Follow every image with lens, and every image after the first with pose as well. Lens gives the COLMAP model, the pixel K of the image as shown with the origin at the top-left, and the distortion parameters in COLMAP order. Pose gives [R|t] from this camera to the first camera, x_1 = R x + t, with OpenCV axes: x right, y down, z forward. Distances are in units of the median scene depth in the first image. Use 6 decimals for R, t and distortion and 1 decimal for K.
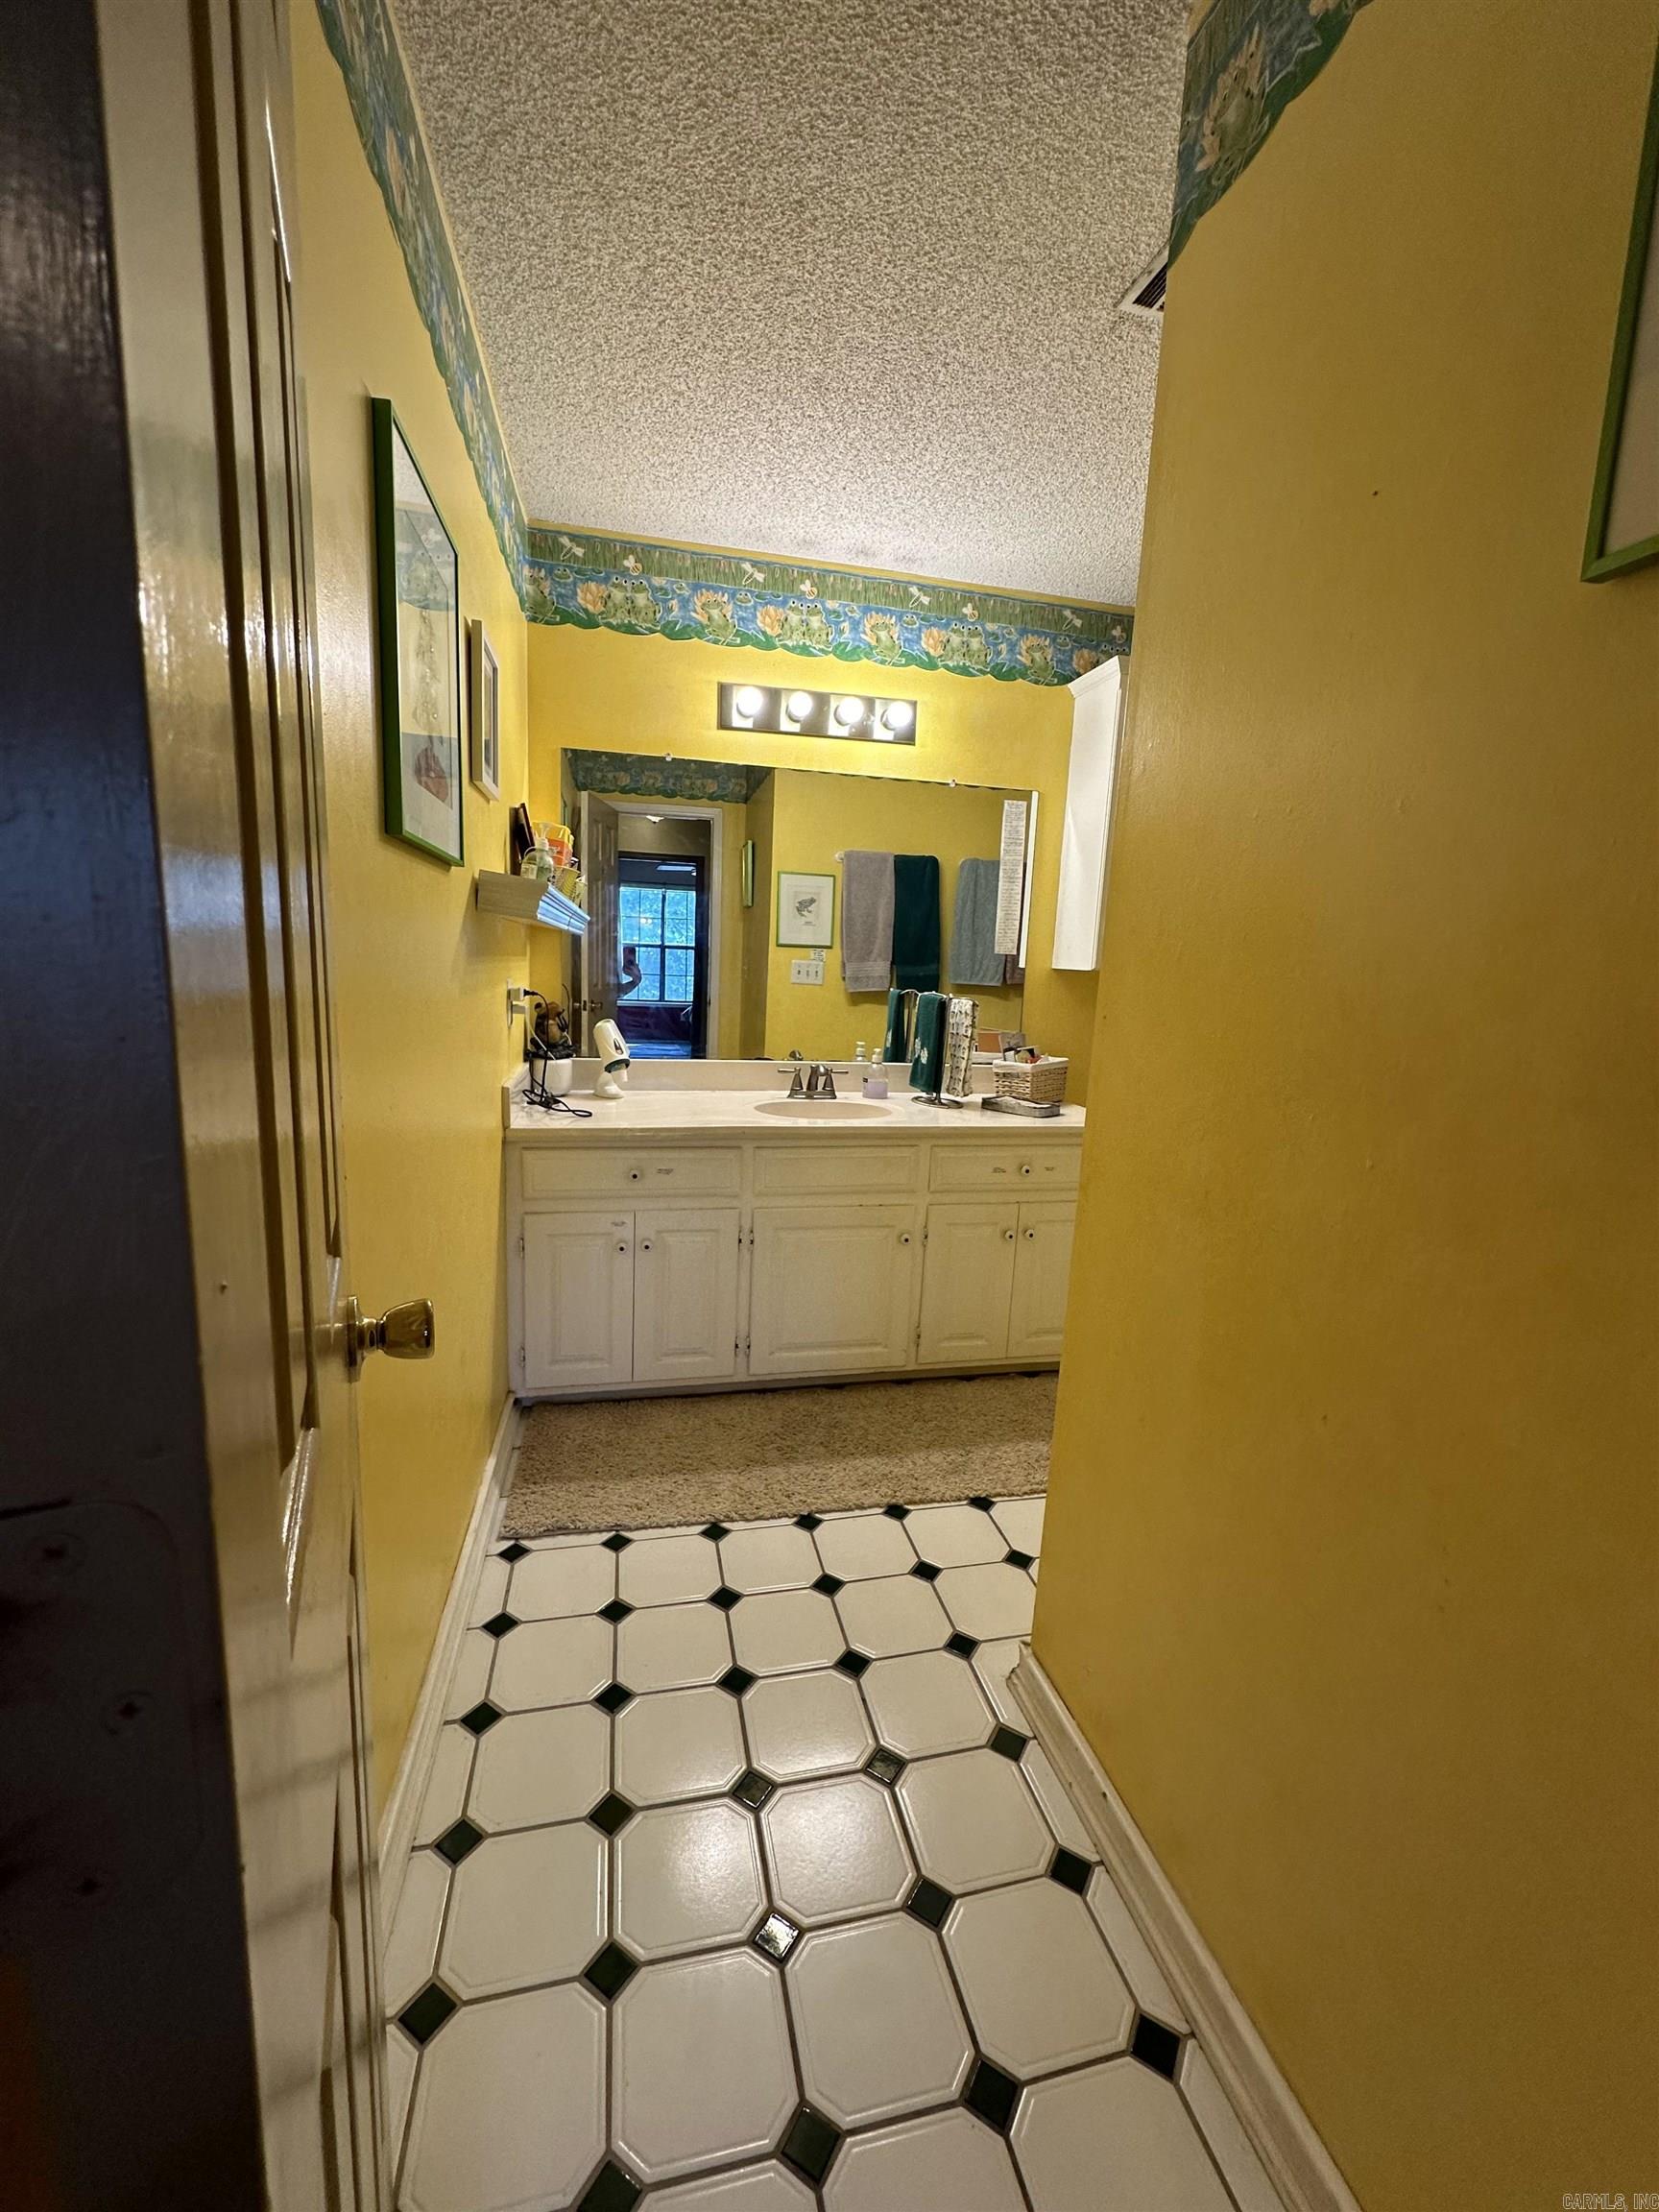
lens RADIAL K [[874.3, 0, 834.8], [0, 874.3, 1101.4], [0, 0, 1]] dist [-0.003555, 0.000100]
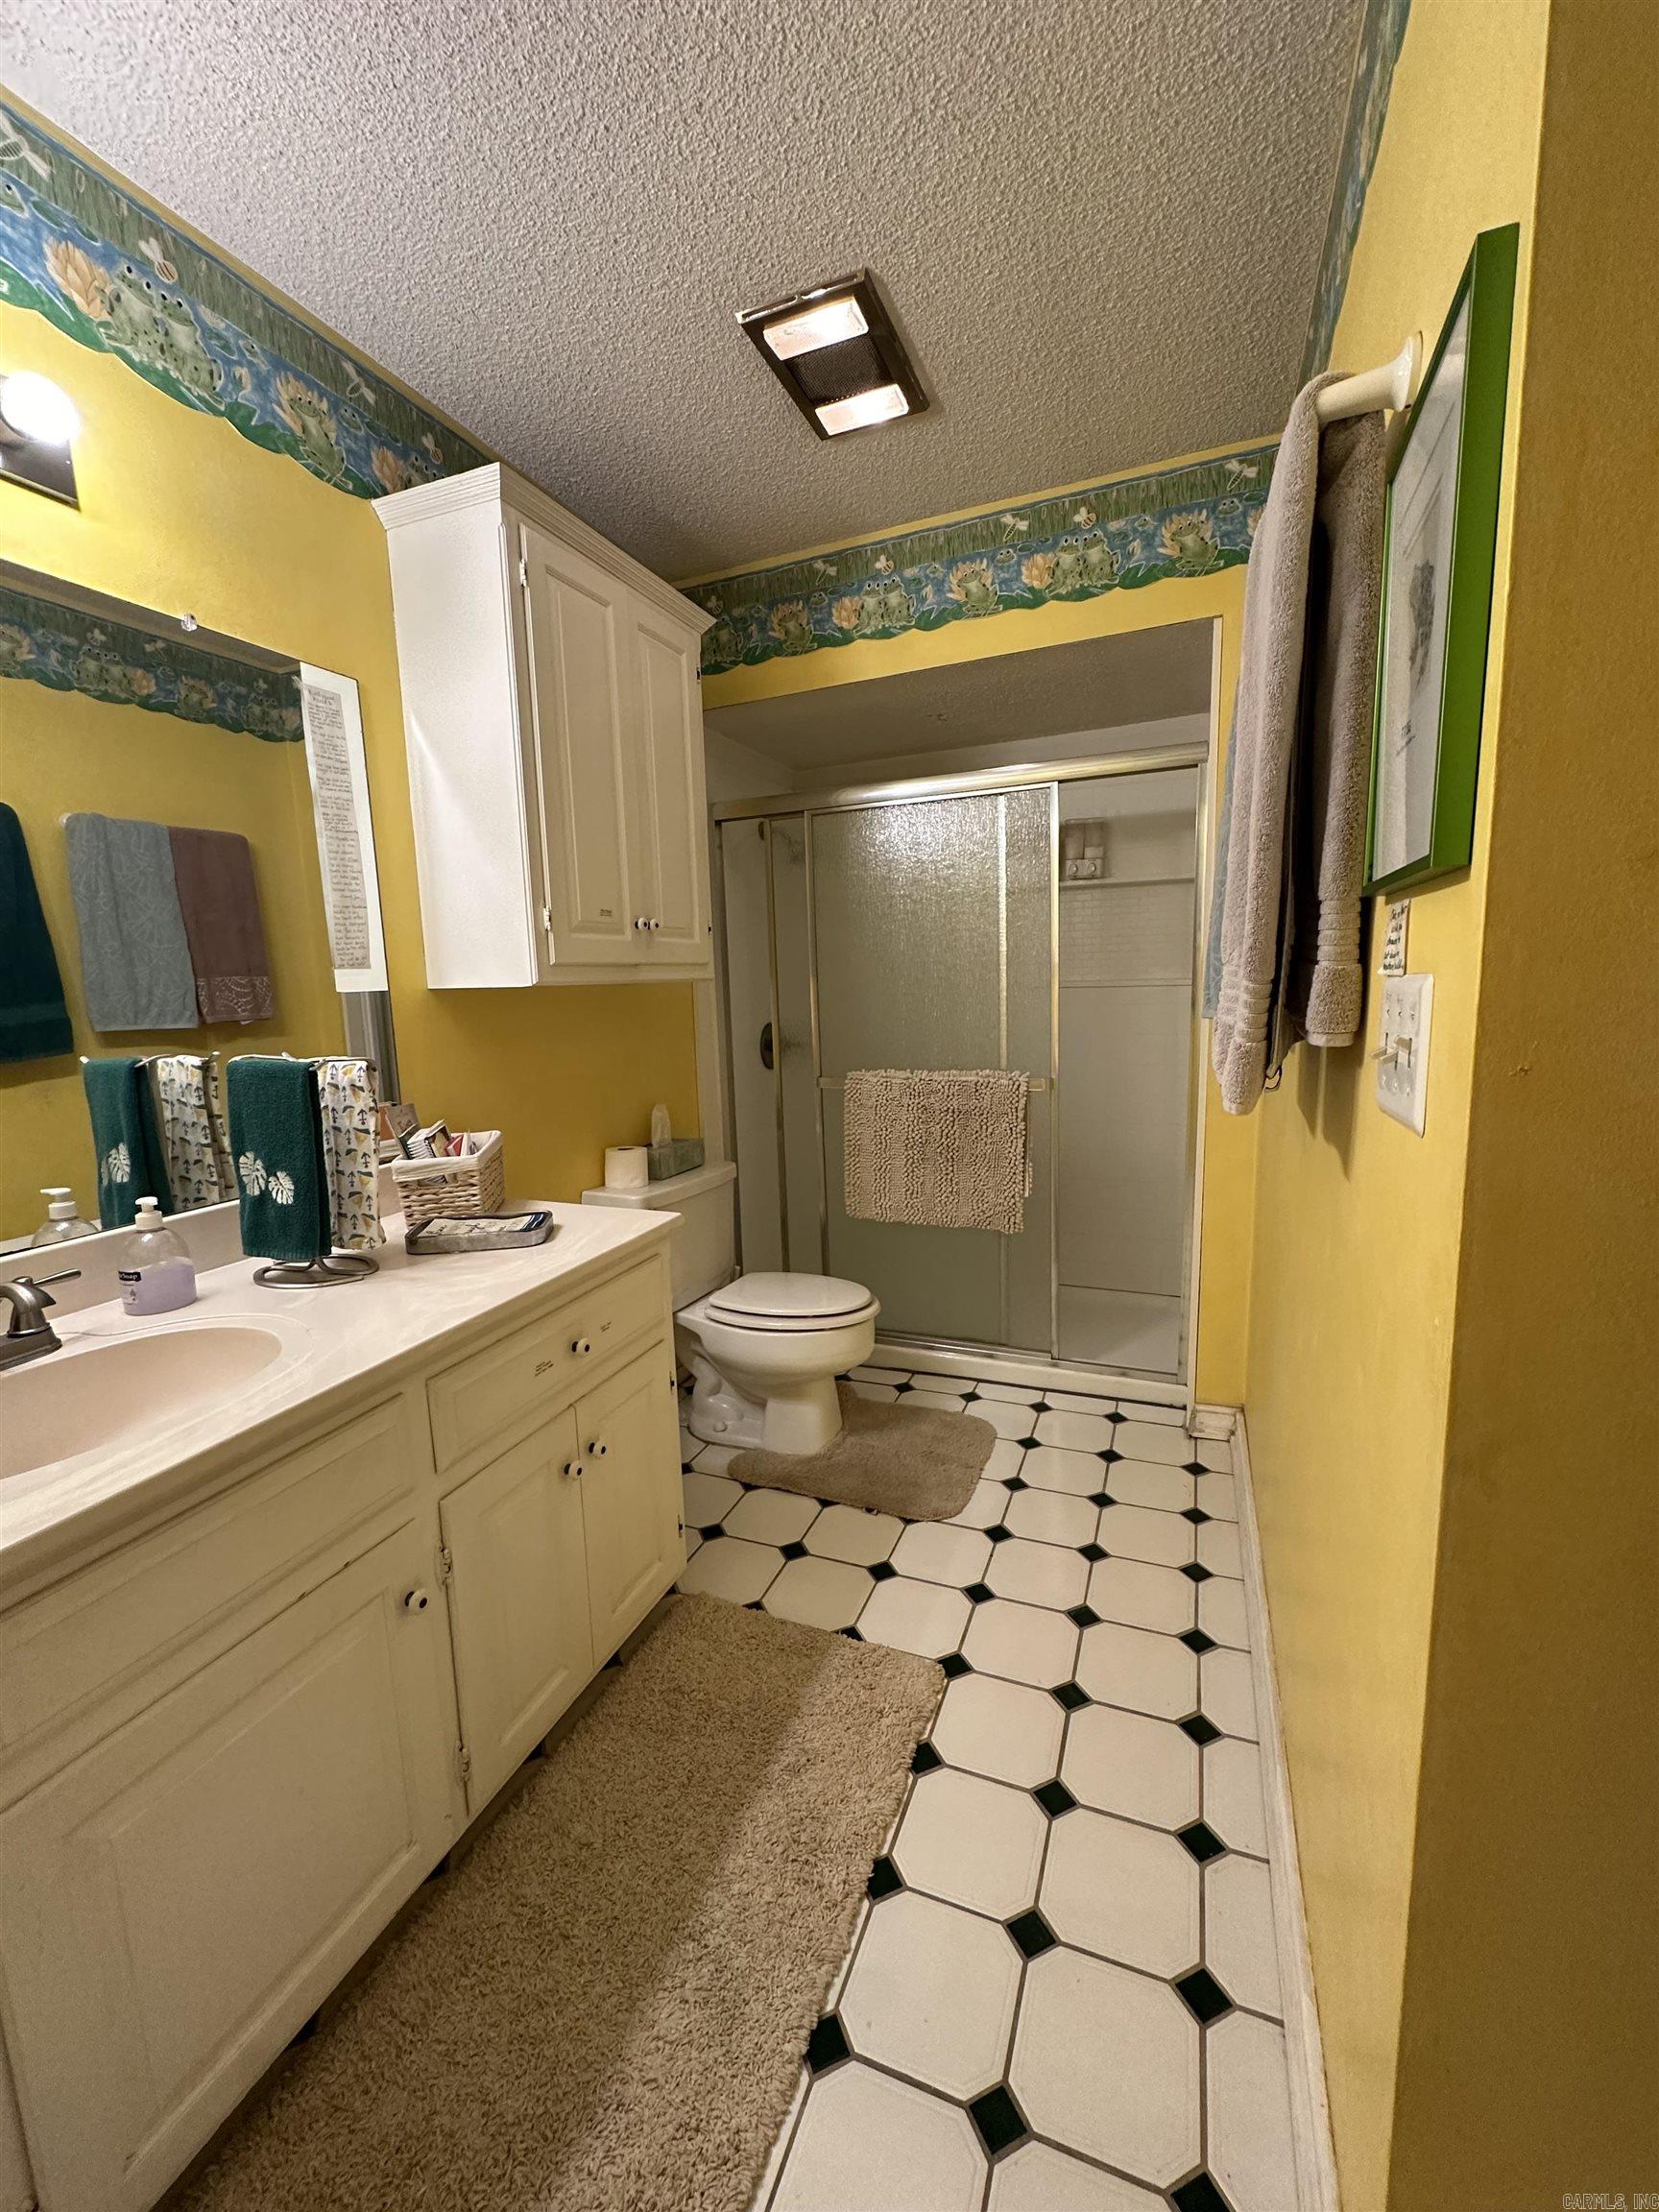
lens RADIAL K [[874.3, 0, 830.0], [0, 874.3, 1104.7], [0, 0, 1]] dist [-0.003555, 0.000100]
pose [[0.570064, -0.177643, 0.802166, -0.098363], [0.185312, 0.978987, 0.085108, -0.080101], [-0.800429, 0.100134, 0.591005, 0.468079]]
